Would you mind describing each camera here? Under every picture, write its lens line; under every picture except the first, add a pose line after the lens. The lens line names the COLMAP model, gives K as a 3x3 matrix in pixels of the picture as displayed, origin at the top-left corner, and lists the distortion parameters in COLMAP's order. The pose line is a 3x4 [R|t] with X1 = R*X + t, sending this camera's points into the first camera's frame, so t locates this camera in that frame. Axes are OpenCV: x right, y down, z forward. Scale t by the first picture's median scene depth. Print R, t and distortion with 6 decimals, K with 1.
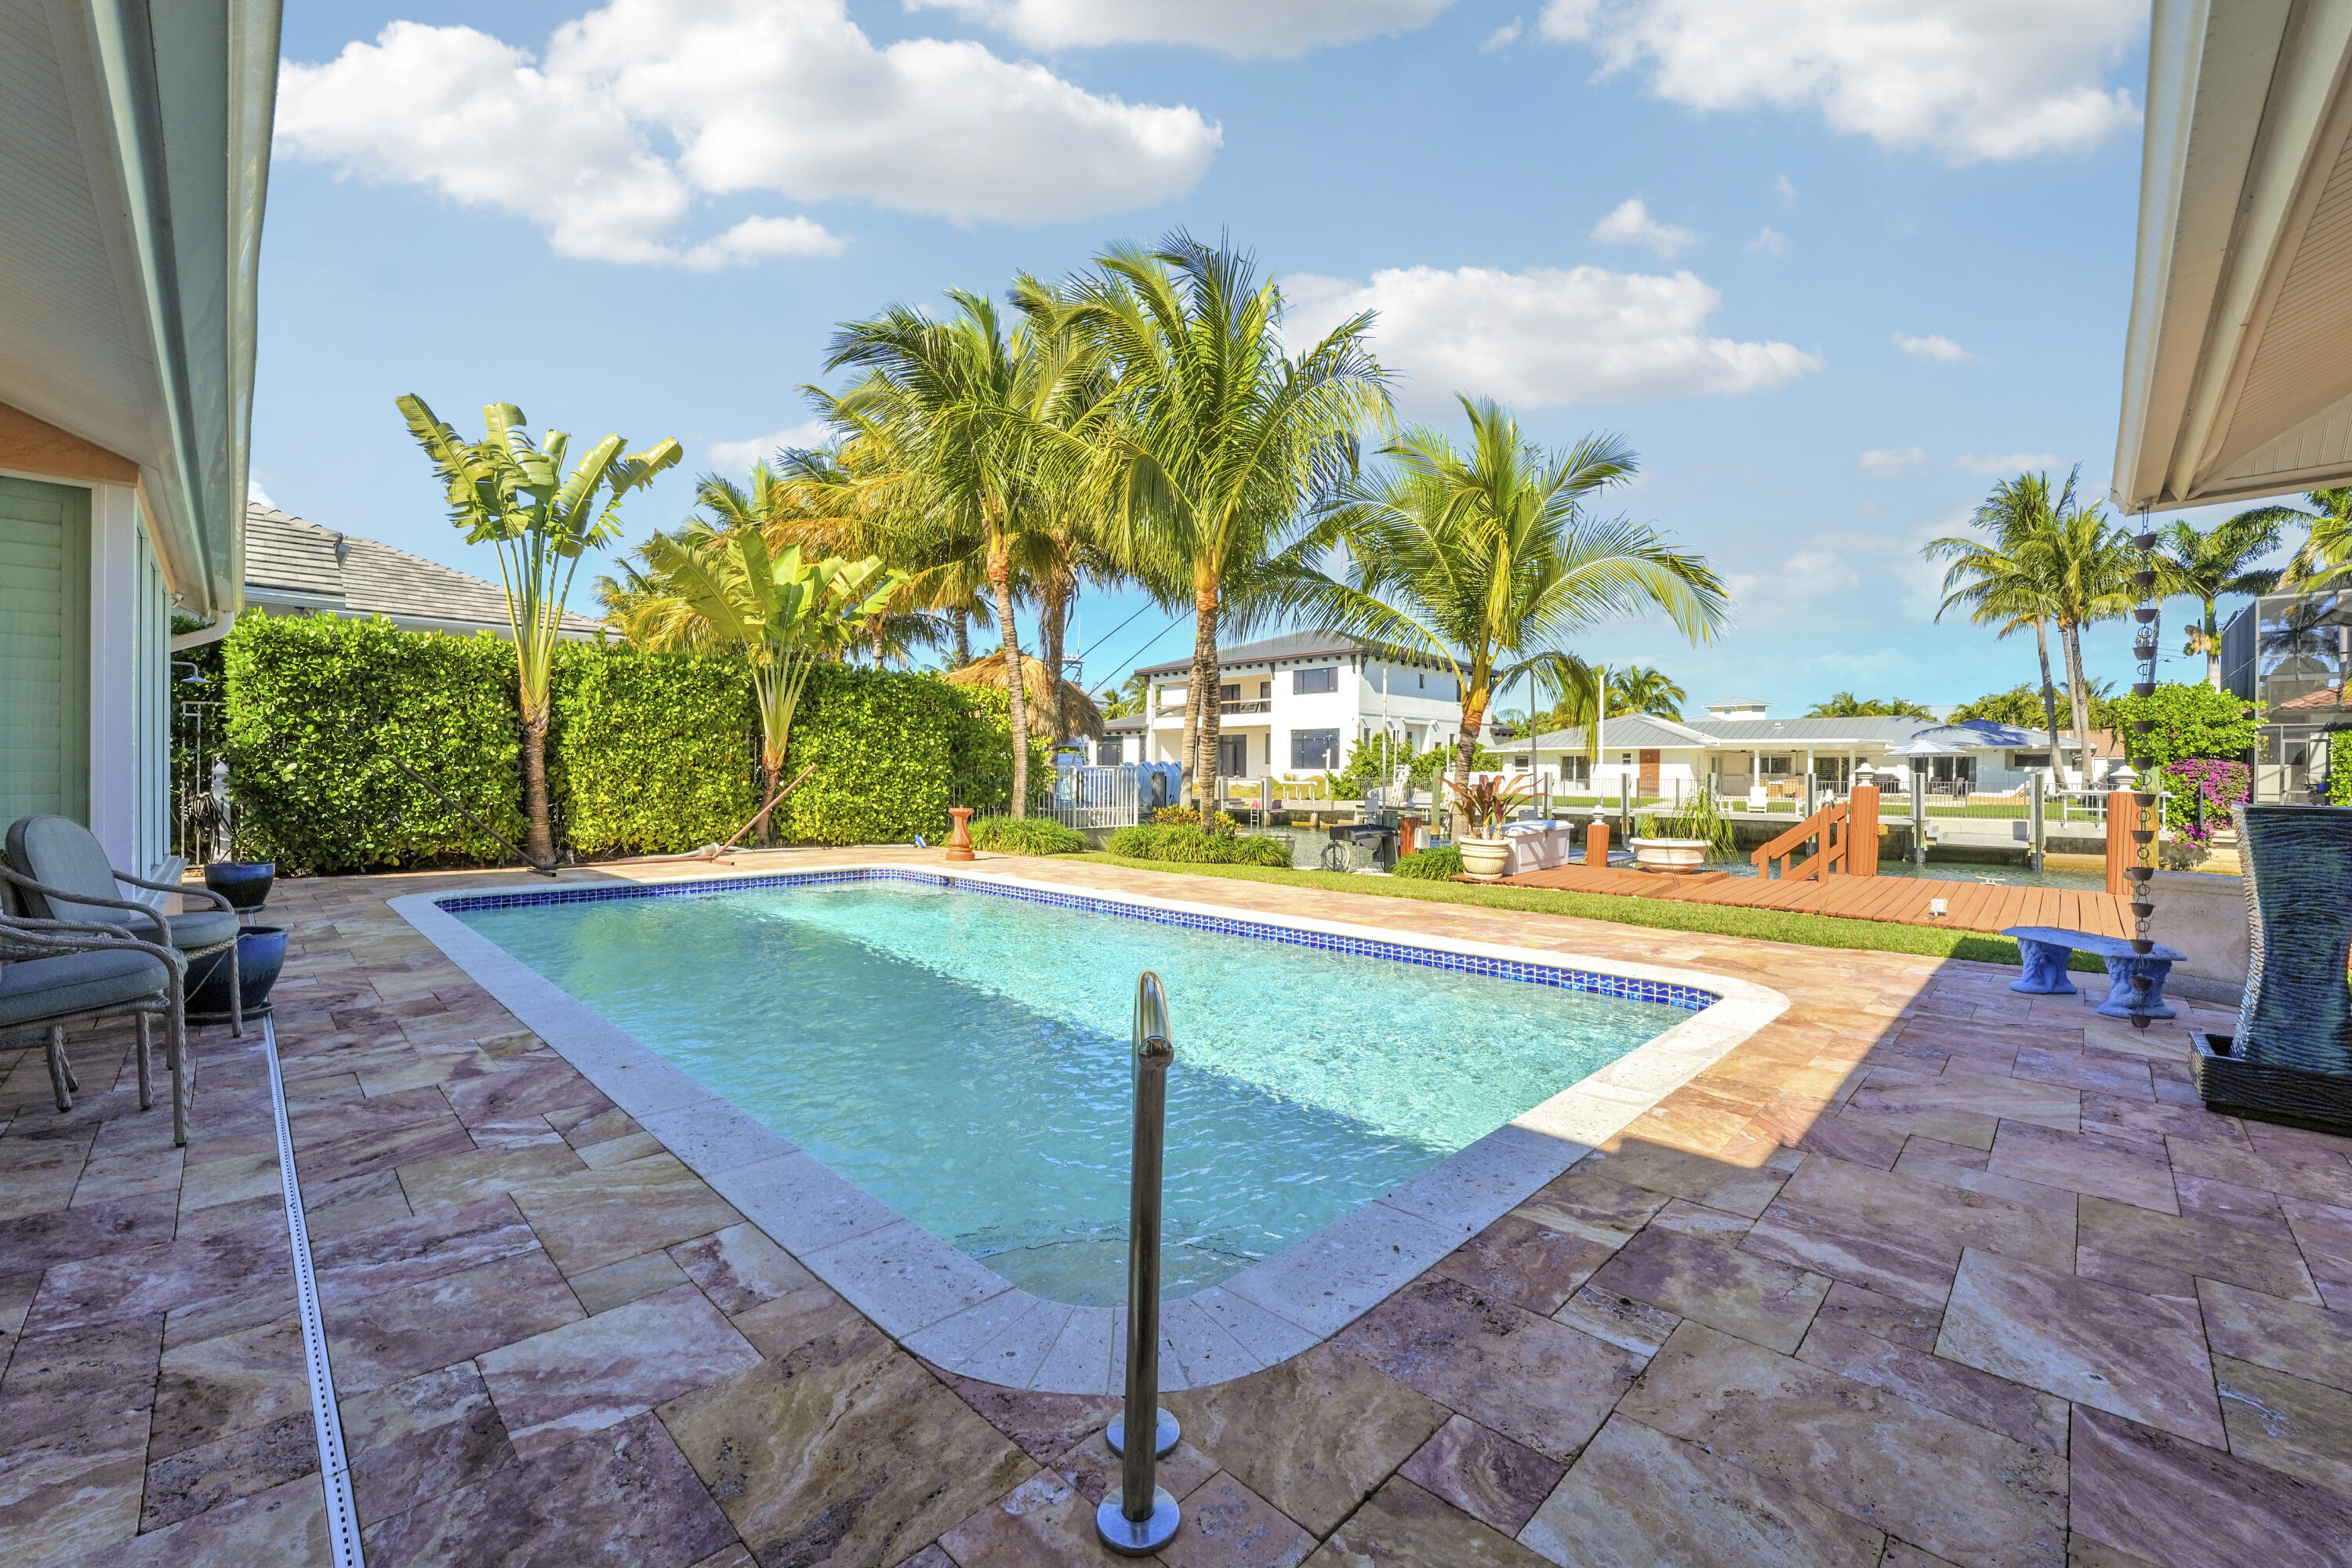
lens RADIAL K [[959.5, 0, 1172.3], [0, 959.5, 781.2], [0, 0, 1]] dist [-0.031485, -0.000126]
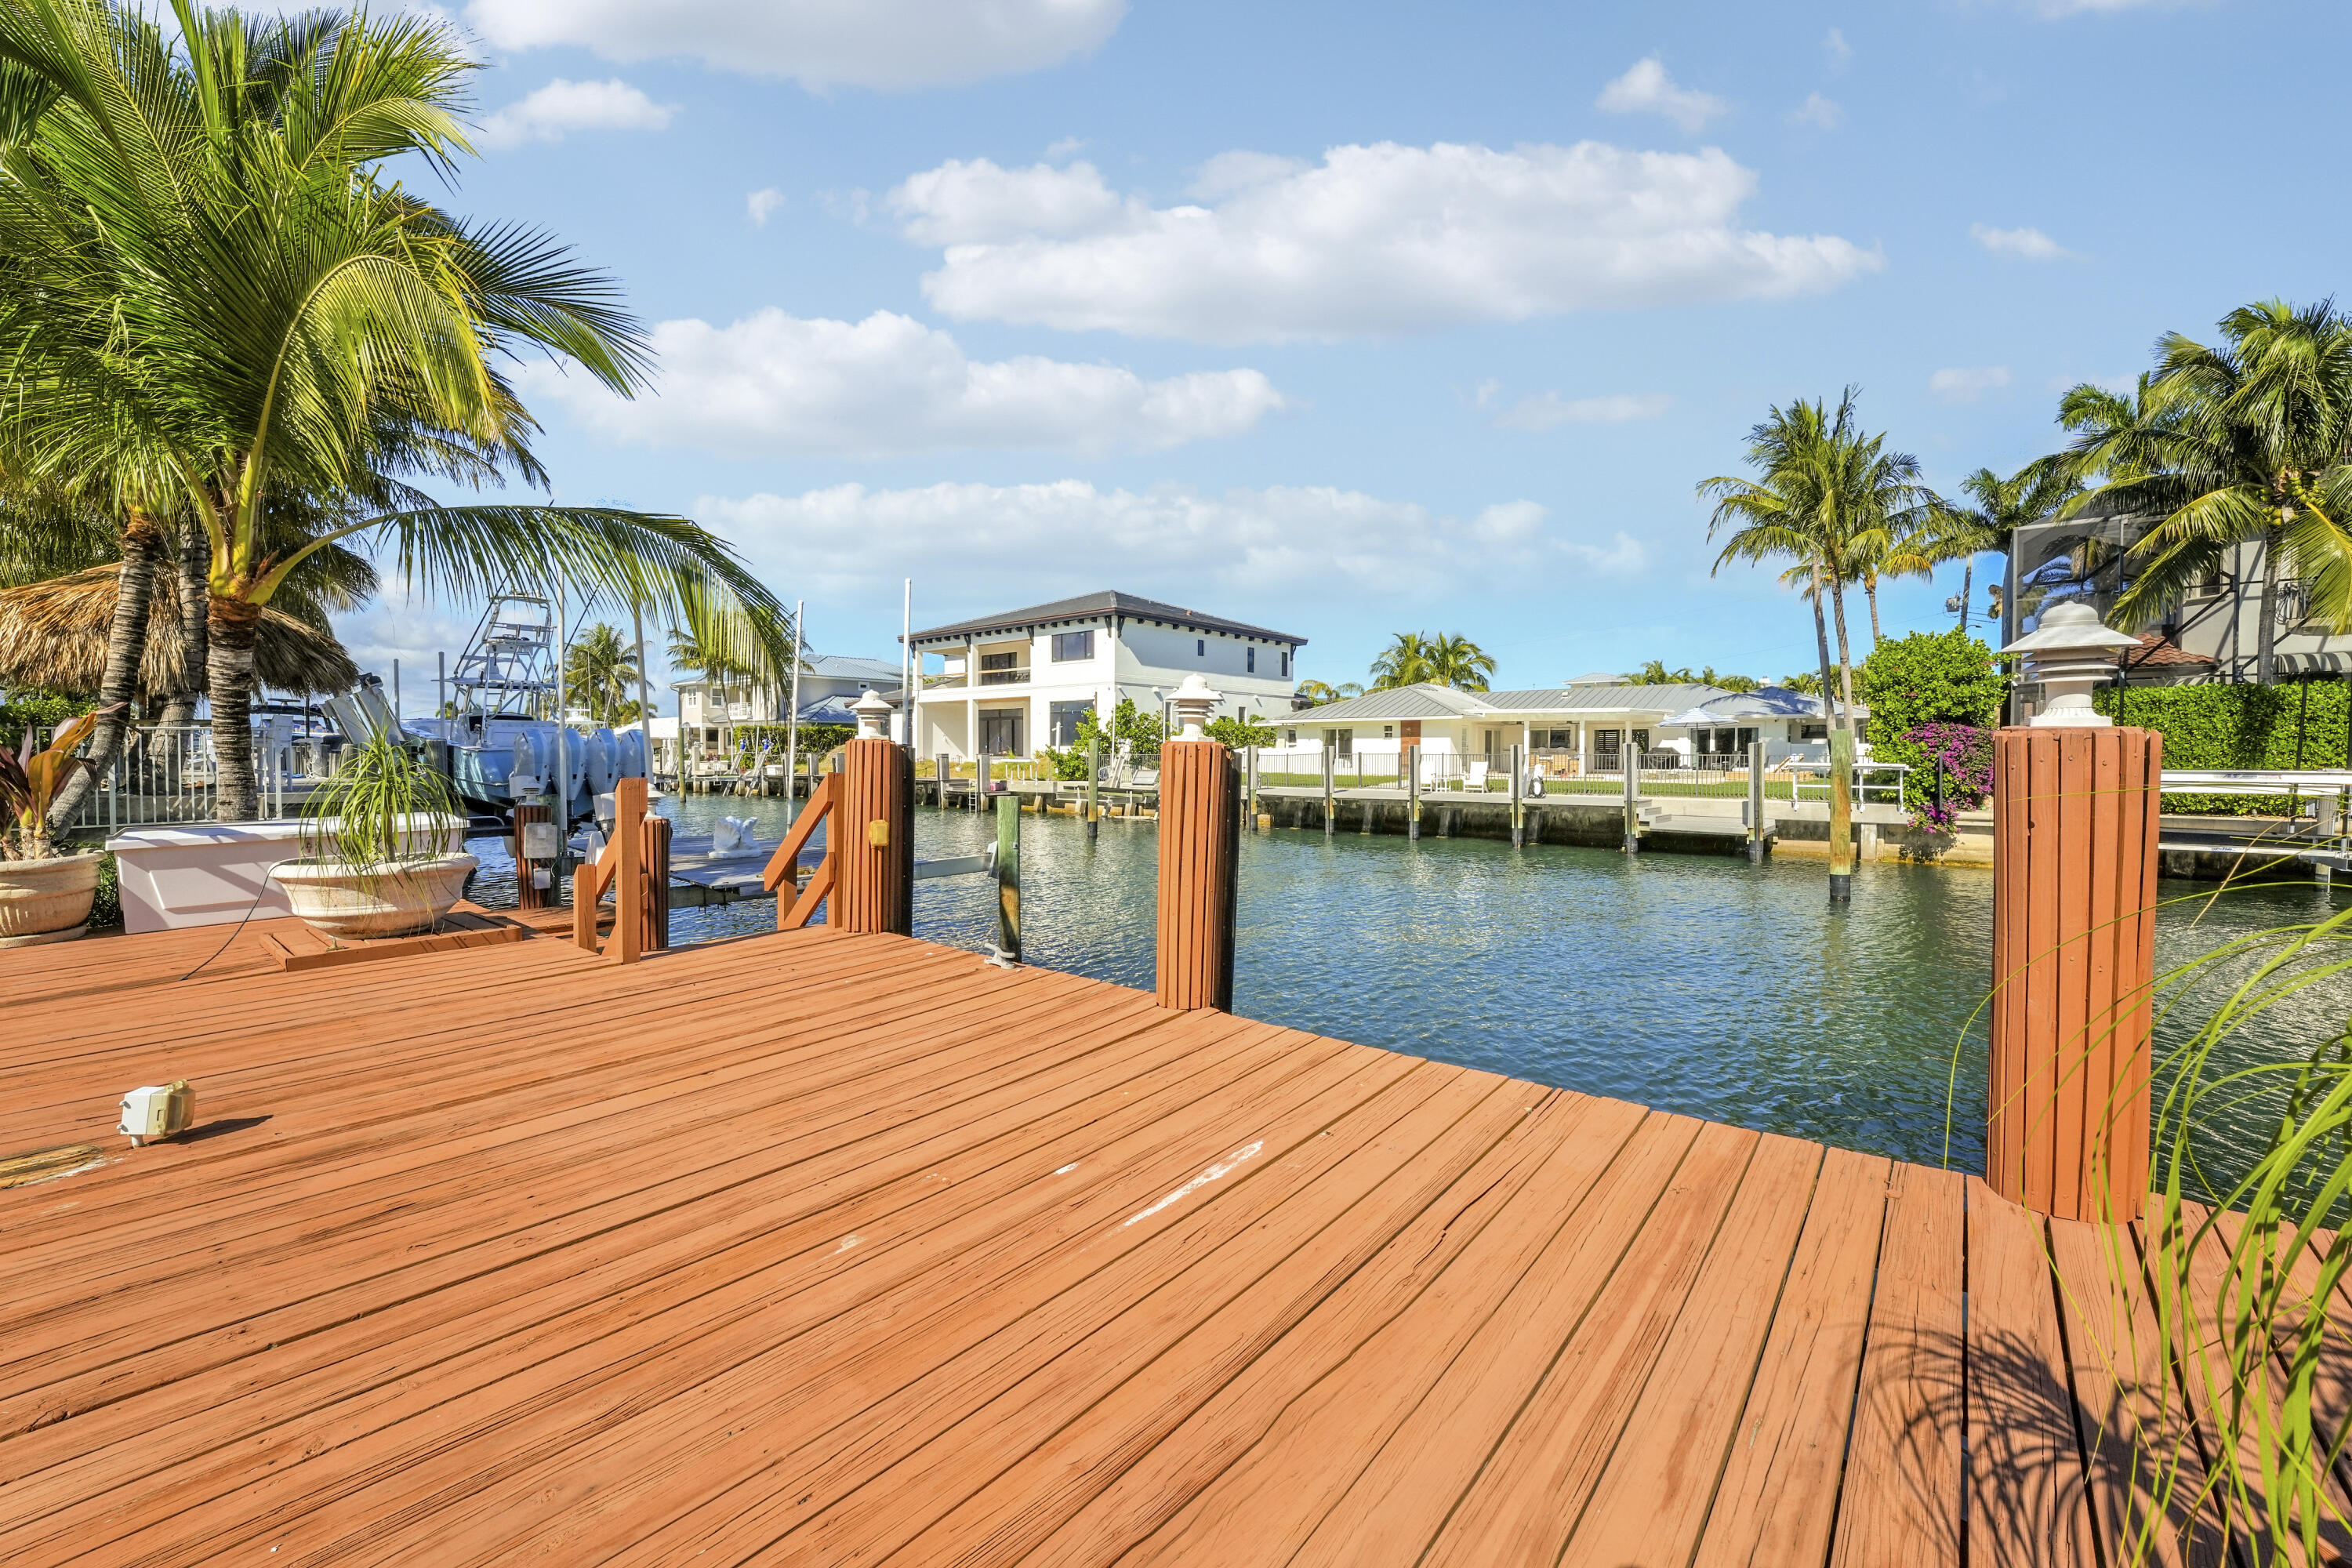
lens RADIAL K [[967.7, 0, 1165.8], [0, 967.7, 778.2], [0, 0, 1]] dist [-0.042184, -0.000071]
pose [[0.997473, -0.005944, 0.070801, 0.219563], [0.004837, 0.999864, 0.015797, 0.004572], [-0.070885, -0.015415, 0.997365, 0.131121]]
